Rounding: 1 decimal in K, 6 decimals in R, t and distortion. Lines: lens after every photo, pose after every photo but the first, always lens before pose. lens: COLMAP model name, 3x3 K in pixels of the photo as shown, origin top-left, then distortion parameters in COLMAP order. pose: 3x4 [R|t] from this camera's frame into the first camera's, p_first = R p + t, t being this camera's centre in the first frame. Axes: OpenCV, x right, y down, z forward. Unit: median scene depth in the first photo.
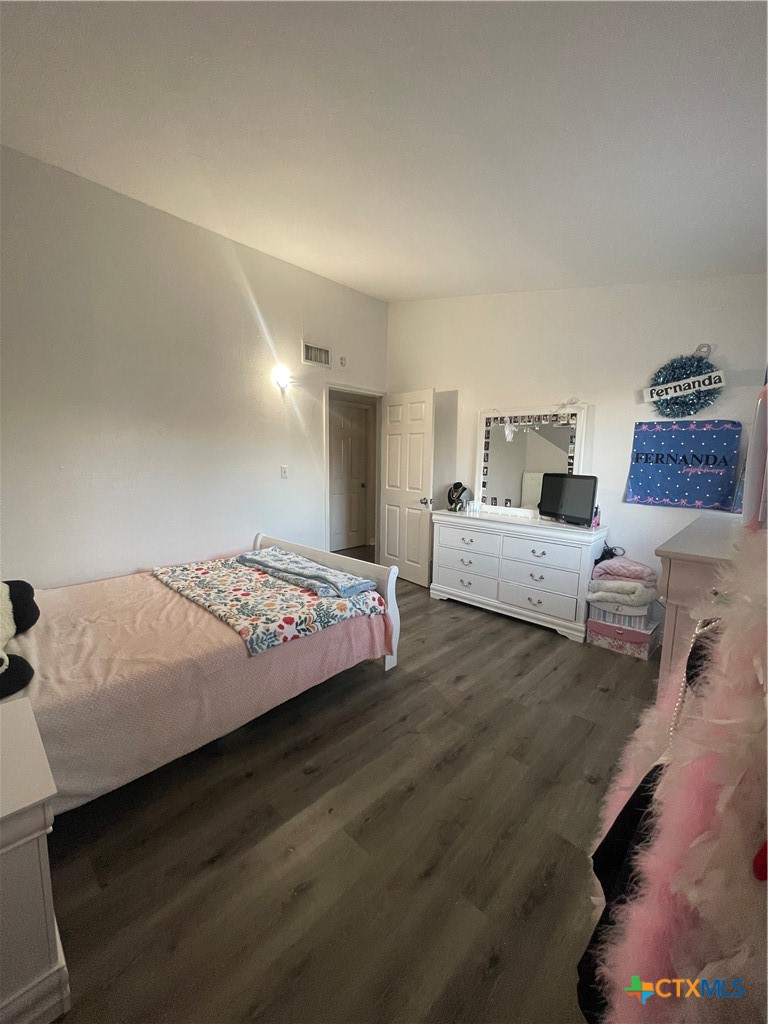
lens RADIAL K [[414.4, 0, 384.9], [0, 414.4, 510.0], [0, 0, 1]] dist [-0.001735, 0.000421]
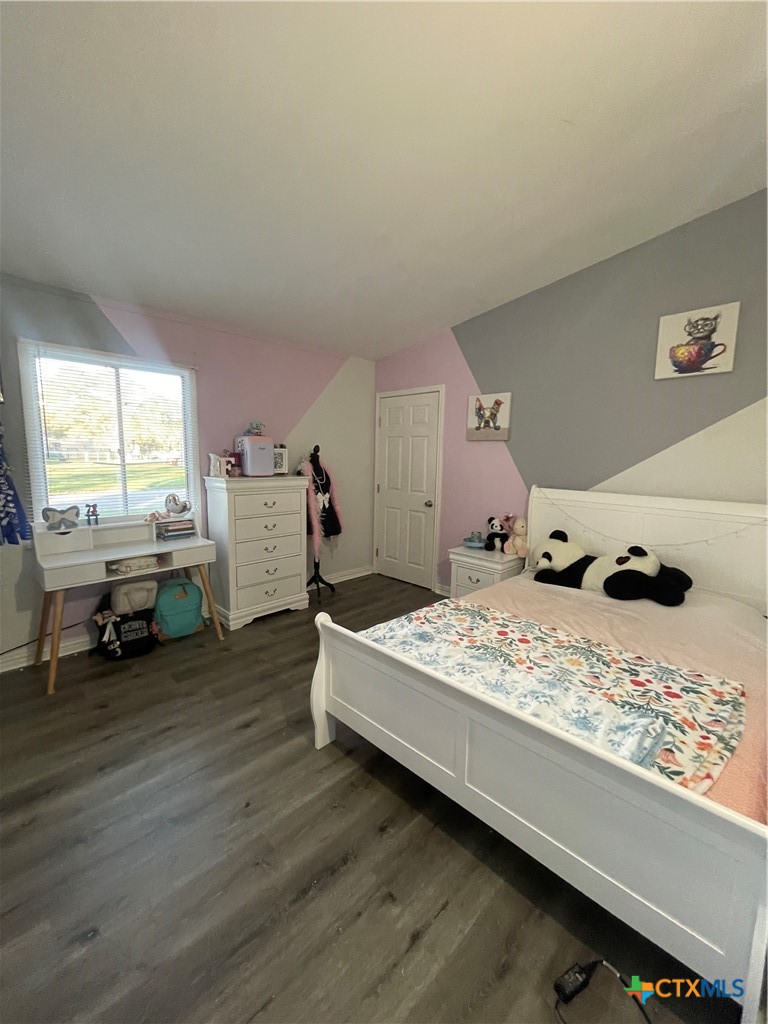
lens RADIAL K [[414.4, 0, 384.7], [0, 414.4, 510.6], [0, 0, 1]] dist [-0.001735, 0.000421]
pose [[-0.999226, -0.035606, 0.016739, -0.101344], [-0.029908, 0.963830, 0.264834, -0.255023], [-0.025563, 0.264128, -0.964149, 1.766457]]
